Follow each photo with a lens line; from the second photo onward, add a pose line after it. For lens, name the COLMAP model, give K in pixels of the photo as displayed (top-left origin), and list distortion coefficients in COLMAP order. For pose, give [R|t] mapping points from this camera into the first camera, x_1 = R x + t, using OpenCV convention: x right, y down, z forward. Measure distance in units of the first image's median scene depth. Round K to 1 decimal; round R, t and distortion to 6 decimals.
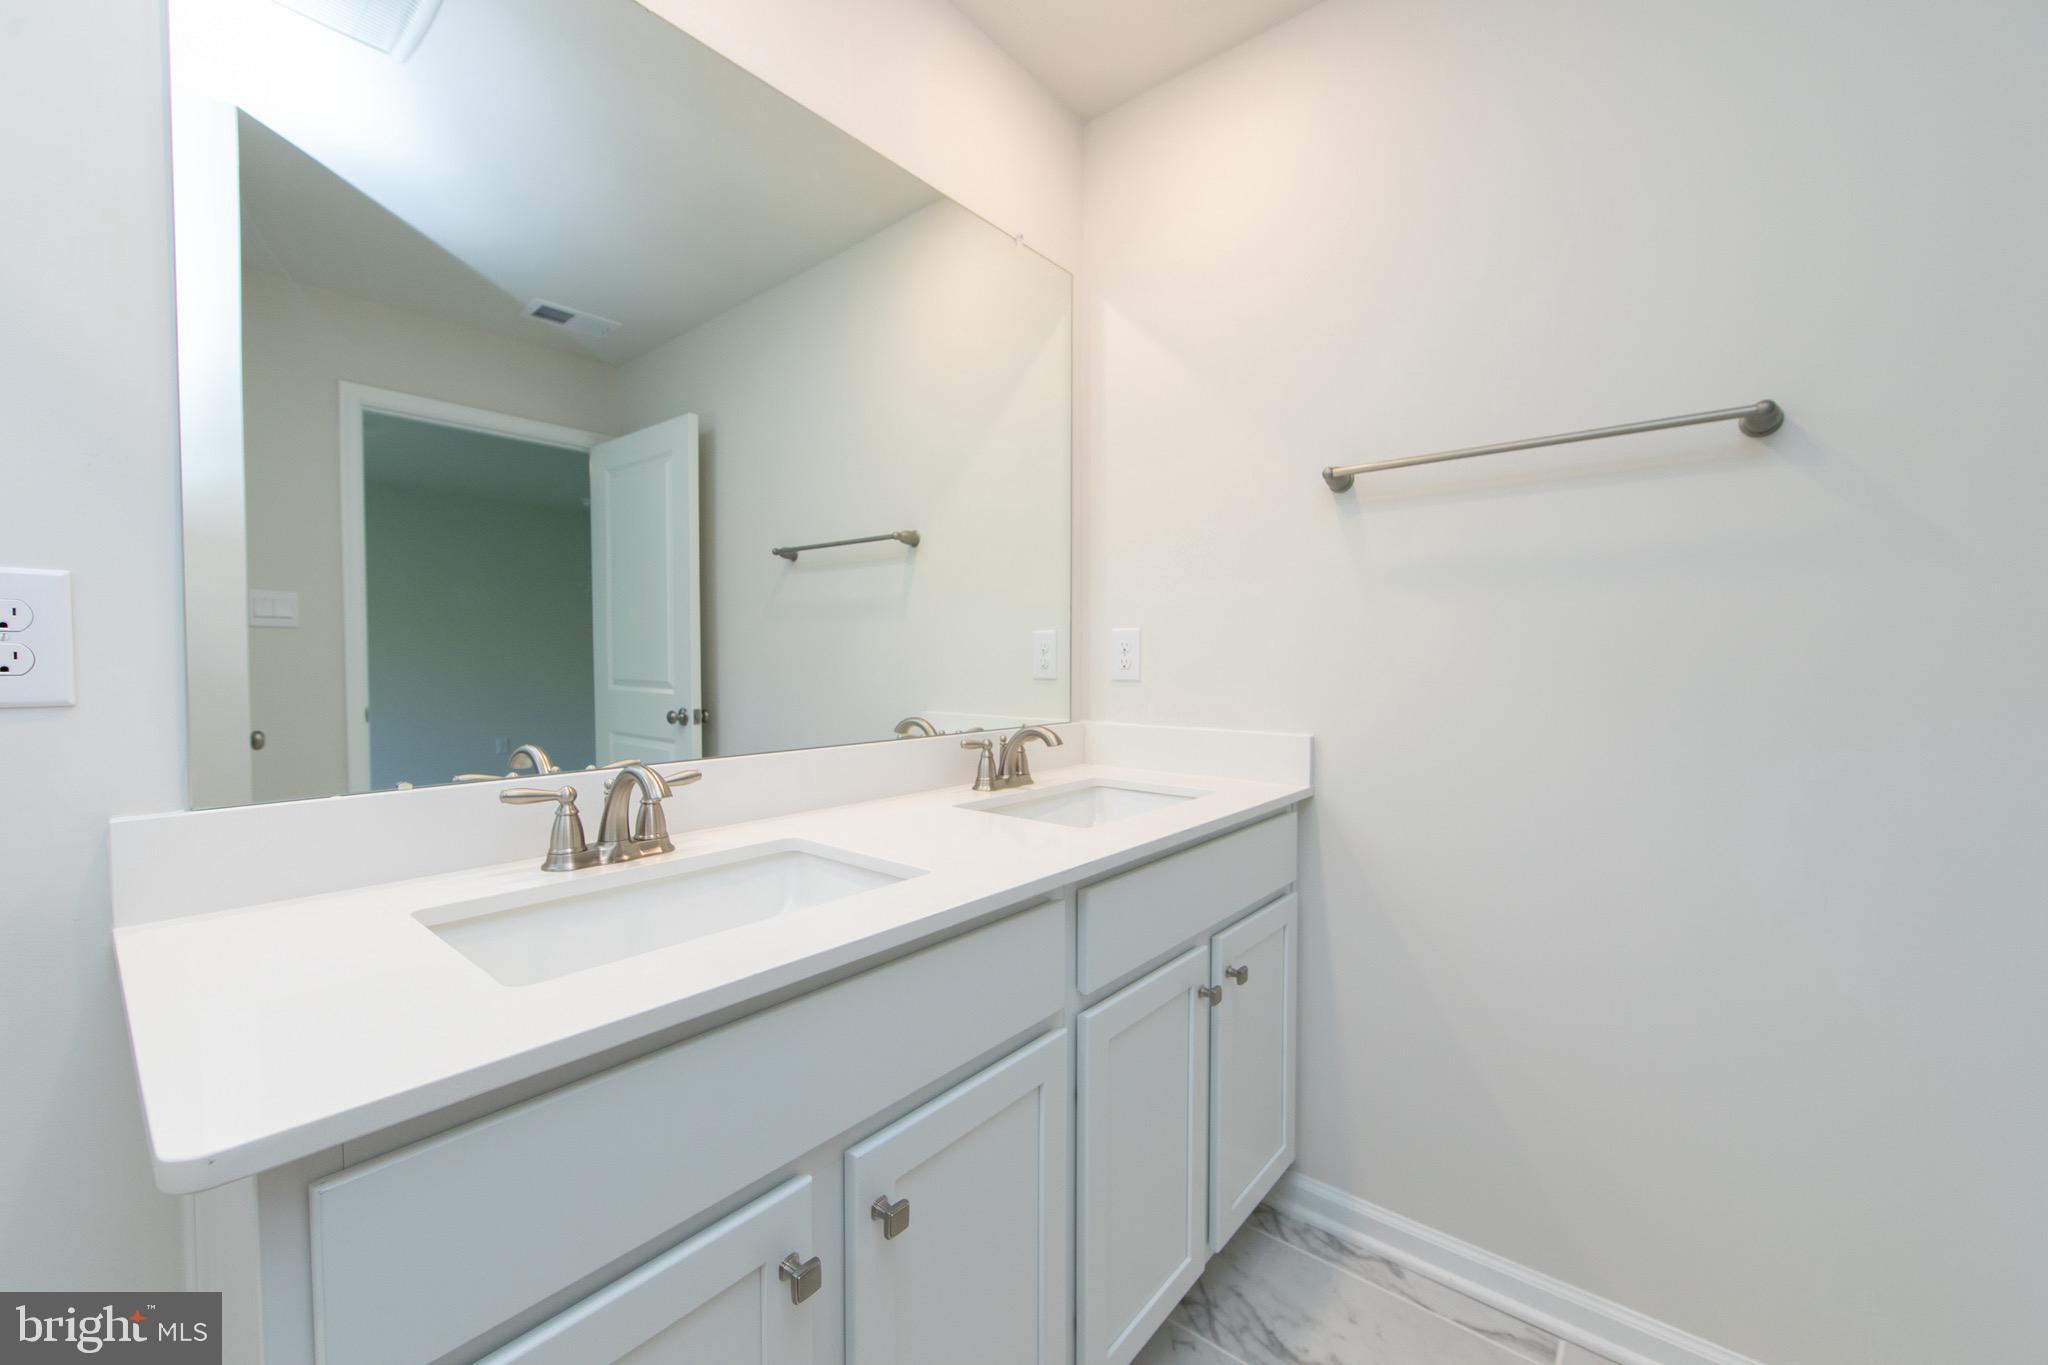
lens RADIAL K [[817.4, 0, 1016.0], [0, 817.4, 682.8], [0, 0, 1]] dist [-0.003840, -0.000561]
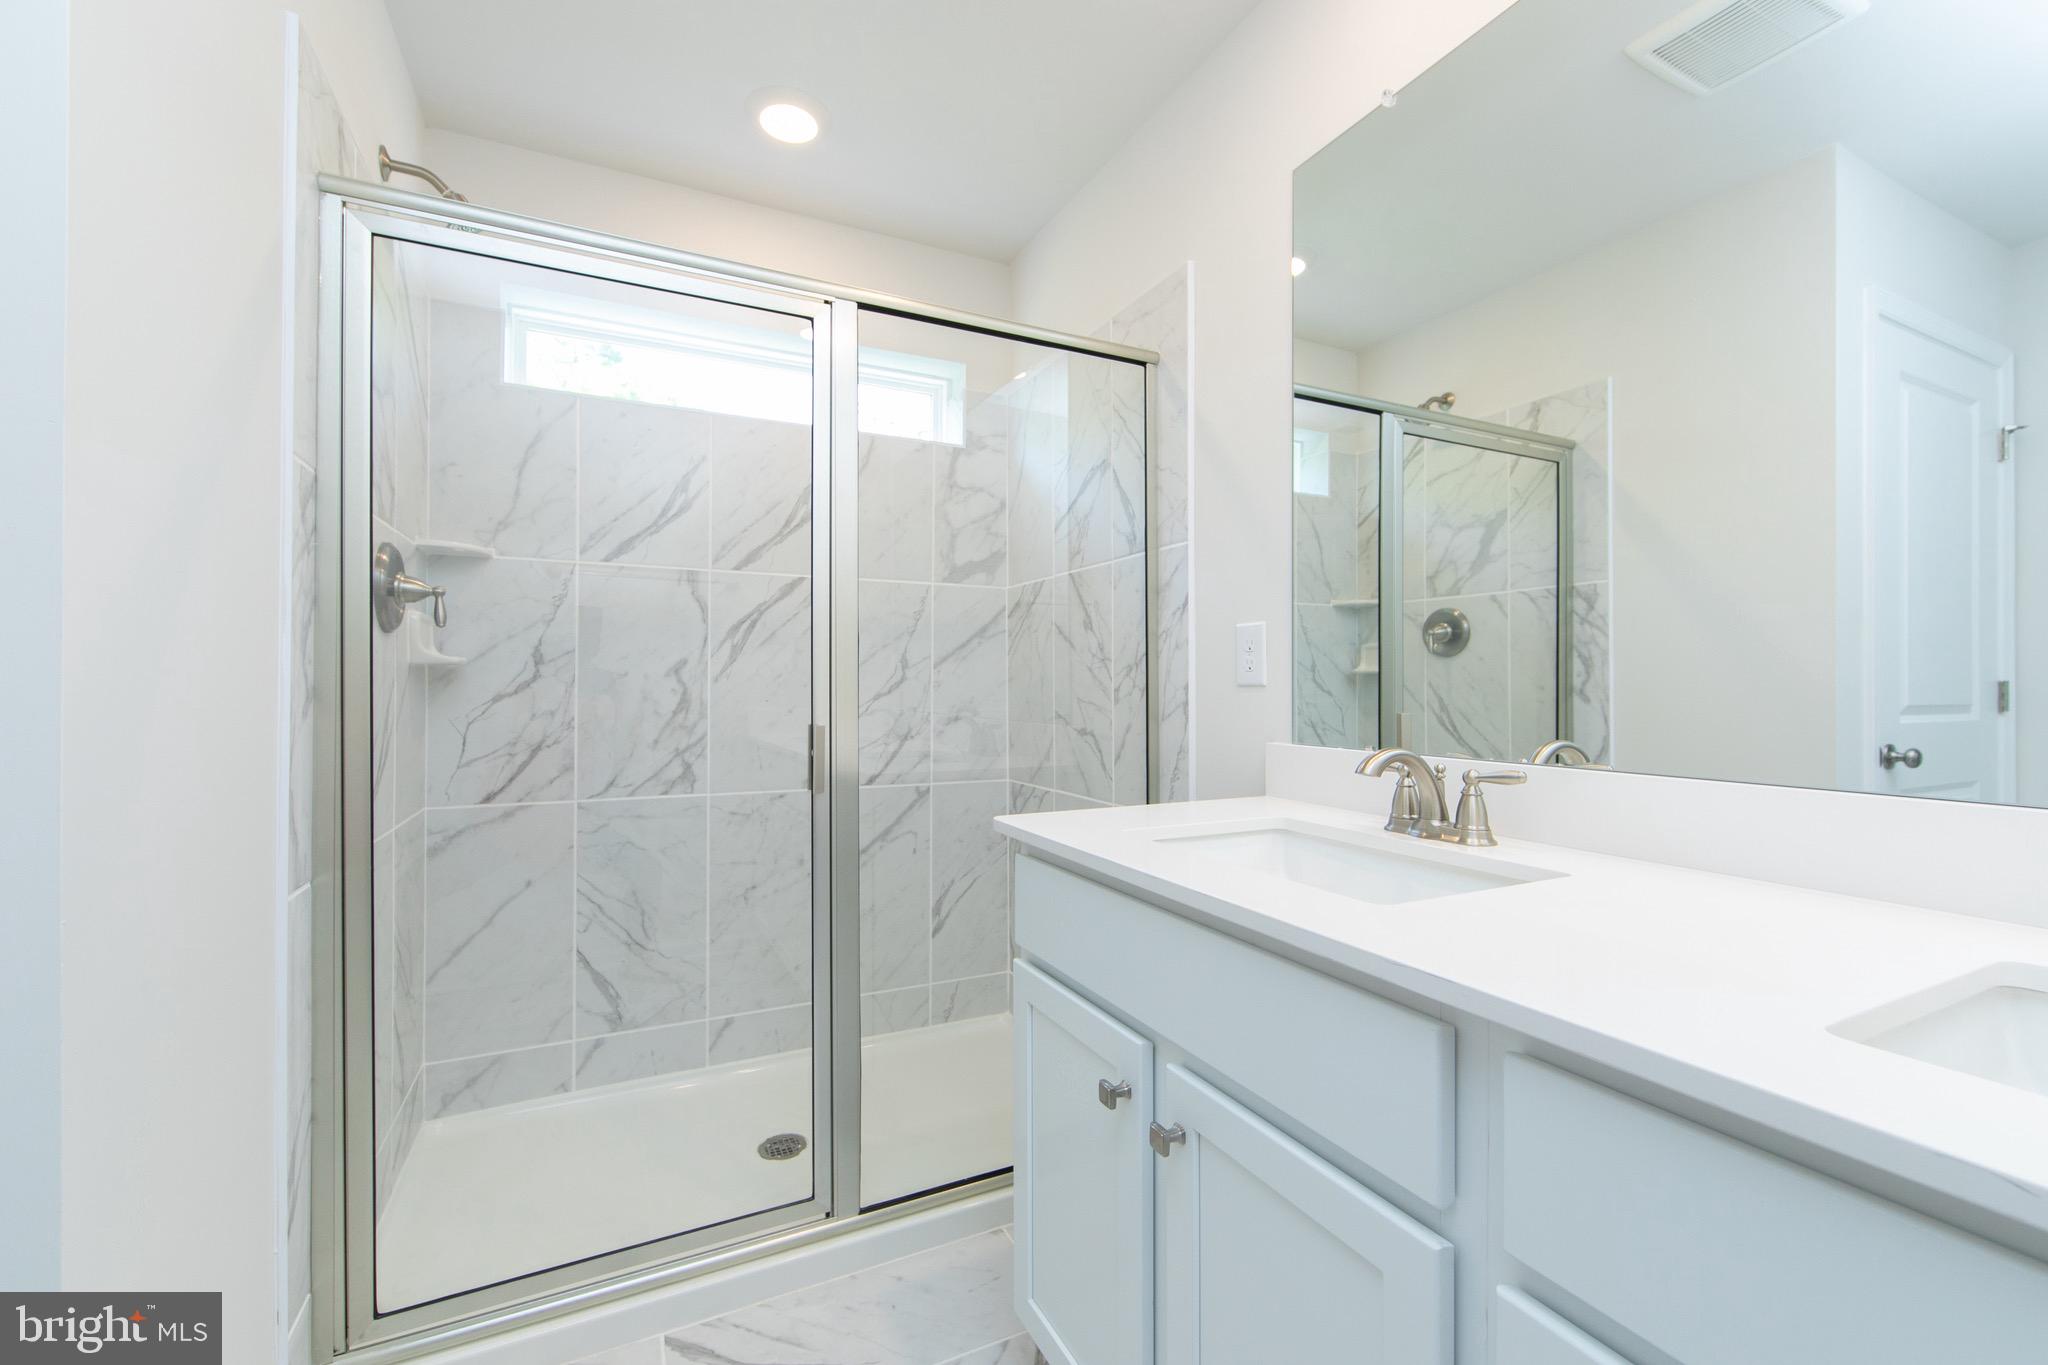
lens RADIAL K [[817.4, 0, 1016.0], [0, 817.4, 682.8], [0, 0, 1]] dist [-0.003840, -0.000561]
pose [[-0.413333, 0.000675, -0.910580, 0.794231], [-0.019382, 0.999767, 0.009539, 0.009014], [0.910374, 0.021592, -0.413223, 1.028758]]
